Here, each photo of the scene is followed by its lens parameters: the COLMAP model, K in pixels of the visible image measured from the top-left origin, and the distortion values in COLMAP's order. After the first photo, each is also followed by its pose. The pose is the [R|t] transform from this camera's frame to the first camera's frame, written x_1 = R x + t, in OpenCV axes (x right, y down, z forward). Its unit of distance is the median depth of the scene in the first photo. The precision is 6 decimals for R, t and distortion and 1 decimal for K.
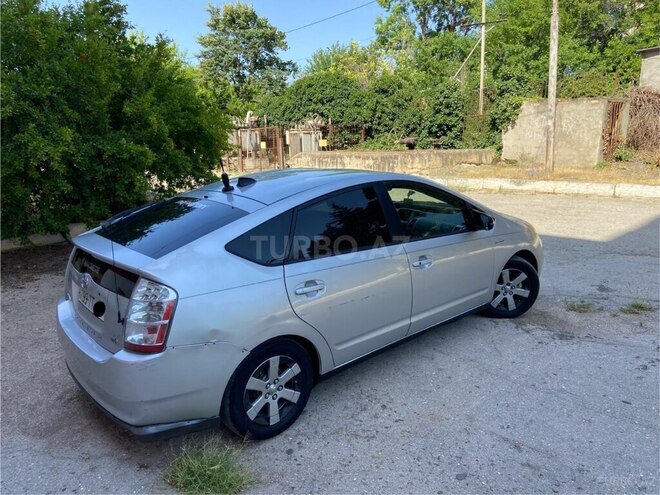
lens RADIAL K [[494.1, 0, 330.0], [0, 494.1, 247.5], [0, 0, 1]] dist [0.131145, -0.162938]
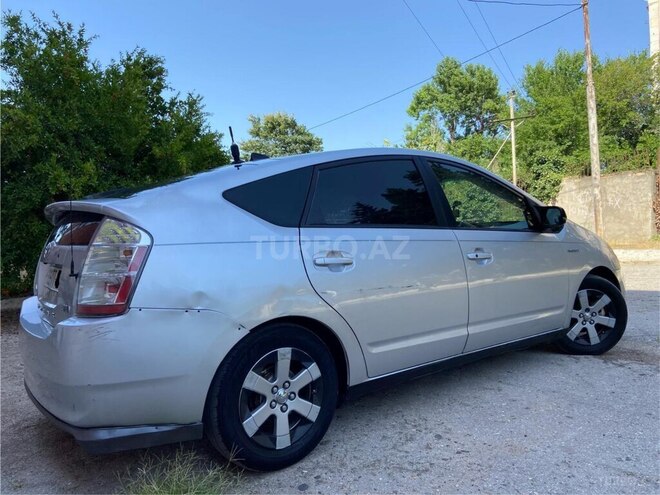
lens RADIAL K [[494.1, 0, 330.0], [0, 494.1, 247.5], [0, 0, 1]] dist [0.131145, -0.162938]
pose [[0.997699, -0.007162, -0.067415, 0.003395], [-0.006694, 0.979138, -0.203085, 0.159221], [0.067463, 0.203069, 0.976838, 0.188415]]
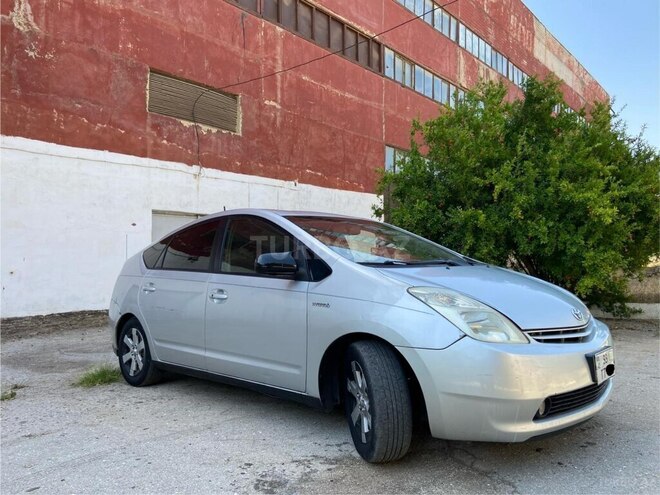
lens RADIAL K [[494.1, 0, 330.0], [0, 494.1, 247.5], [0, 0, 1]] dist [0.131145, -0.162938]
pose [[0.097200, -0.008585, -0.995228, 1.031707], [-0.211080, 0.977037, -0.029043, -0.069420], [0.972624, 0.212895, 0.093156, 0.981387]]
